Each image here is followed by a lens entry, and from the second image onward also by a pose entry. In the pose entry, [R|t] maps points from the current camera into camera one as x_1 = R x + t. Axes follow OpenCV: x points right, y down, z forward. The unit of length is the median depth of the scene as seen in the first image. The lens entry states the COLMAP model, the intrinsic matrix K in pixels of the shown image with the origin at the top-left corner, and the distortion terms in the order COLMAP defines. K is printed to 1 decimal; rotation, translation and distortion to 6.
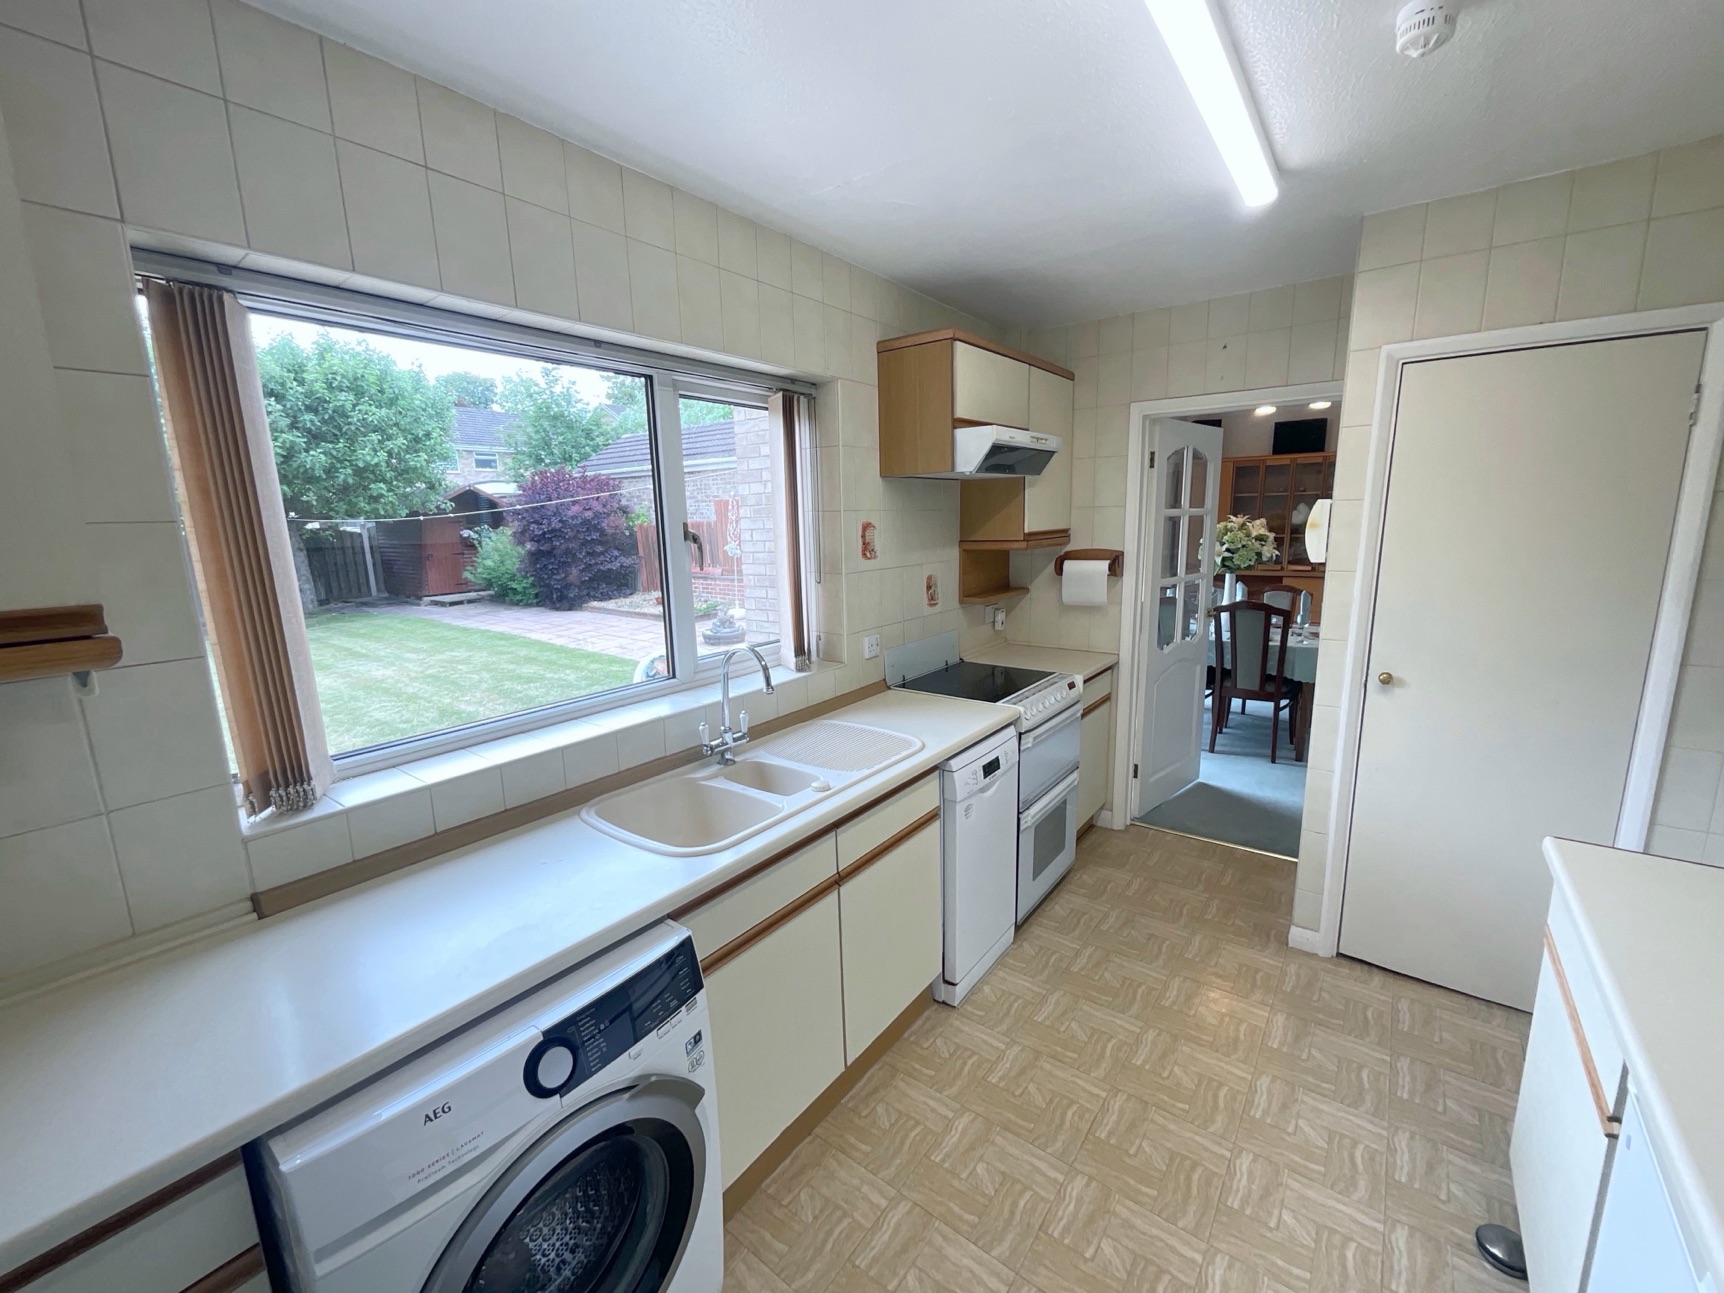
lens RADIAL K [[701.1, 0, 857.4], [0, 701.1, 645.9], [0, 0, 1]] dist [-0.002921, -0.000554]
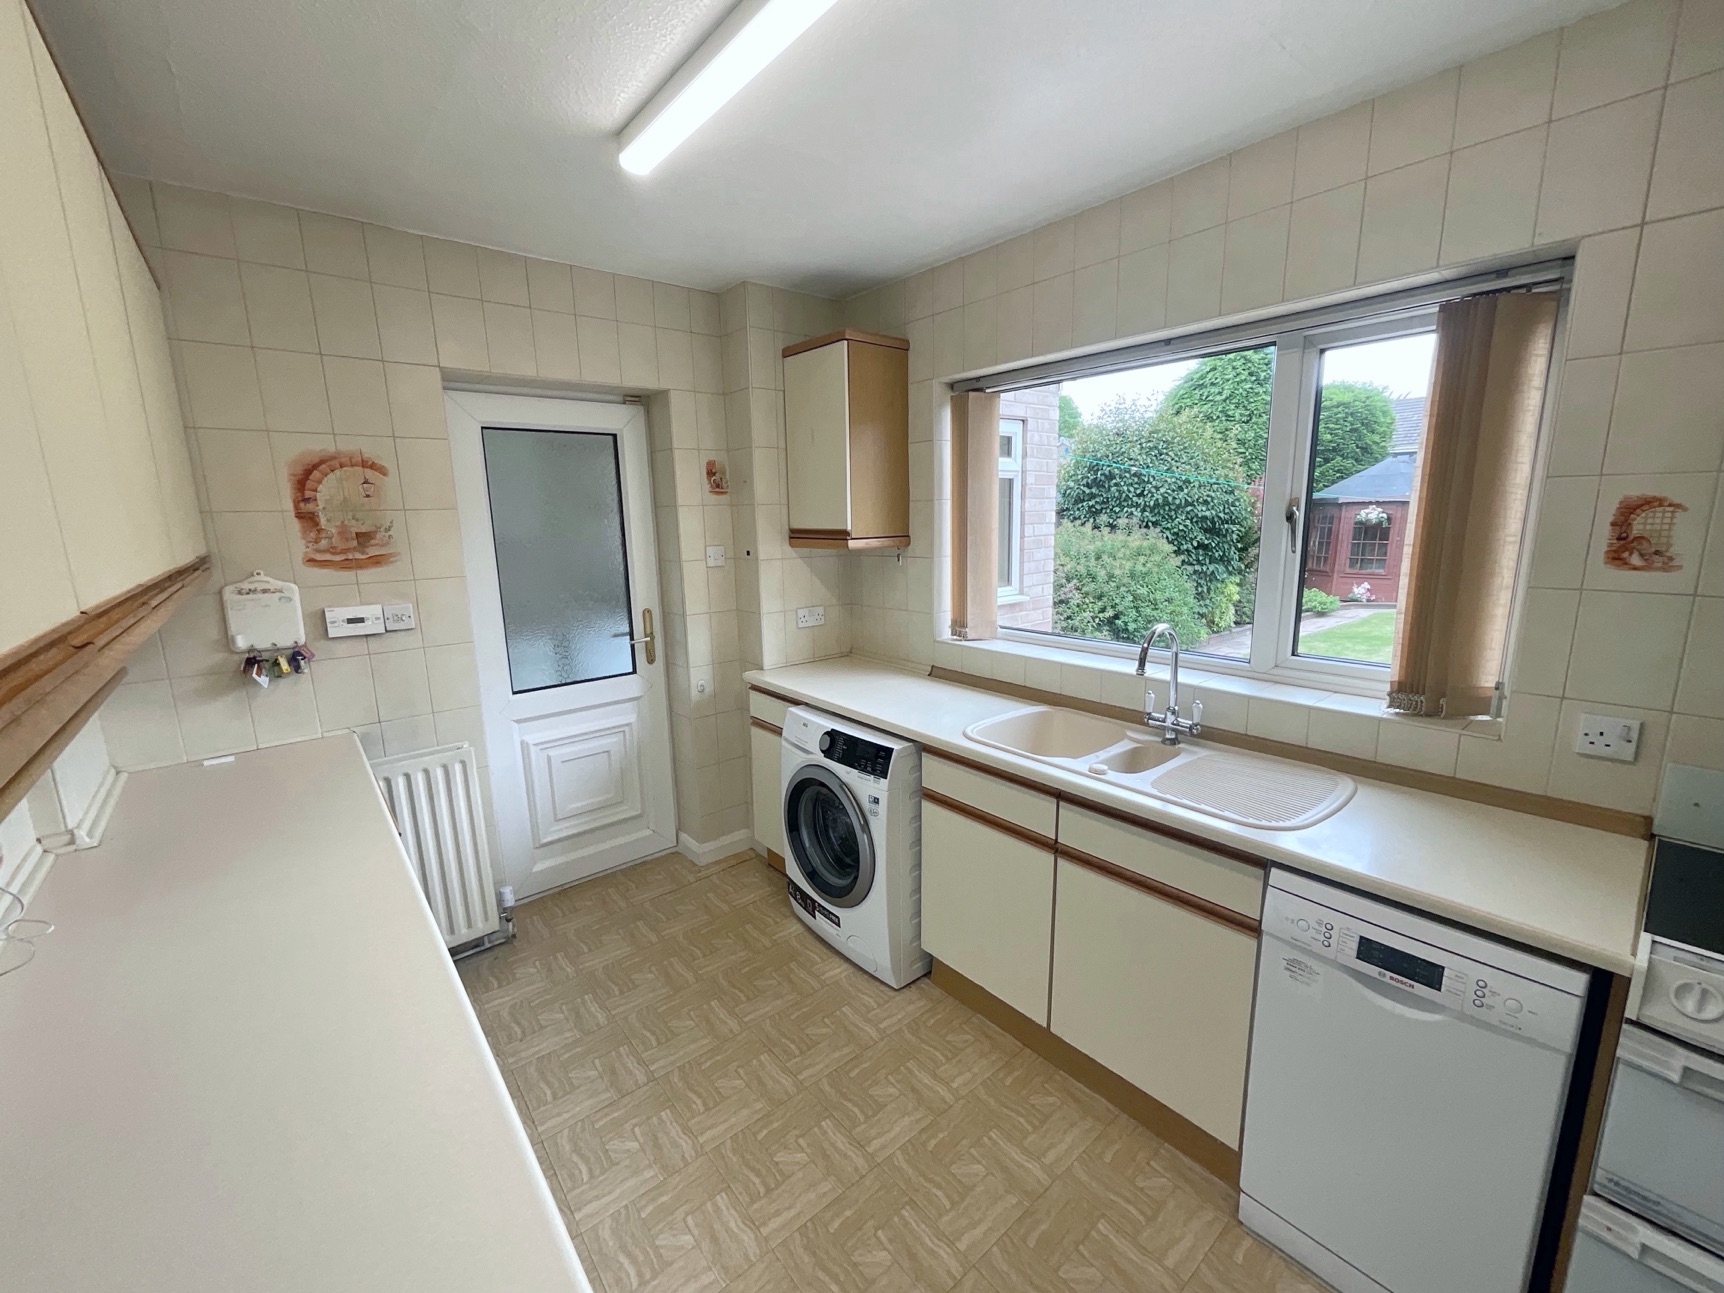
lens RADIAL K [[701.1, 0, 865.1], [0, 701.1, 649.0], [0, 0, 1]] dist [-0.002921, -0.000554]
pose [[-0.217902, 0.213874, -0.952248, 0.871730], [-0.152105, 0.956329, 0.249597, -0.150709], [0.964045, 0.199230, -0.175855, 0.768027]]
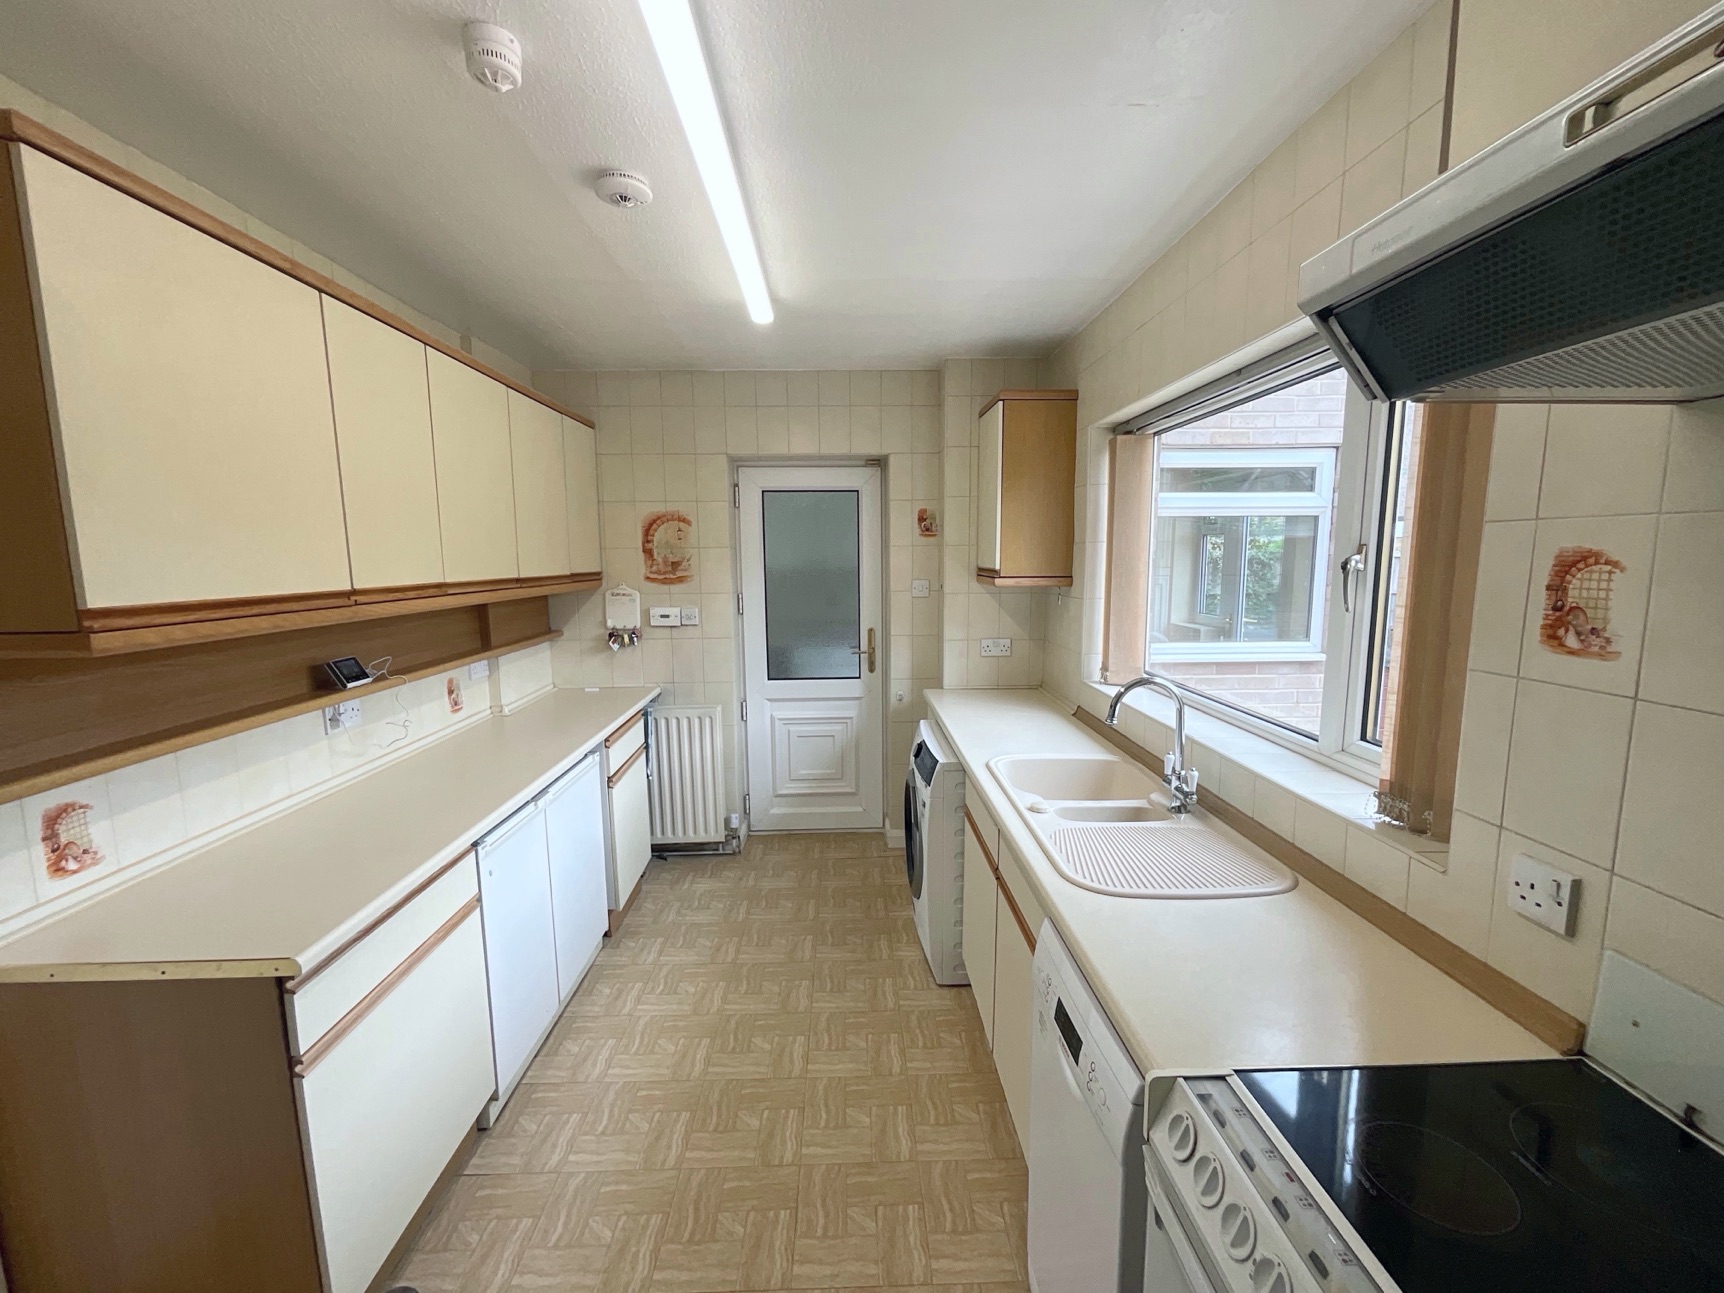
lens RADIAL K [[701.1, 0, 860.4], [0, 701.1, 650.6], [0, 0, 1]] dist [-0.002921, -0.000554]
pose [[-0.776622, 0.113695, -0.619622, 0.703450], [-0.089845, 0.953534, 0.287576, -0.266646], [0.623527, 0.279008, -0.730321, 1.417944]]
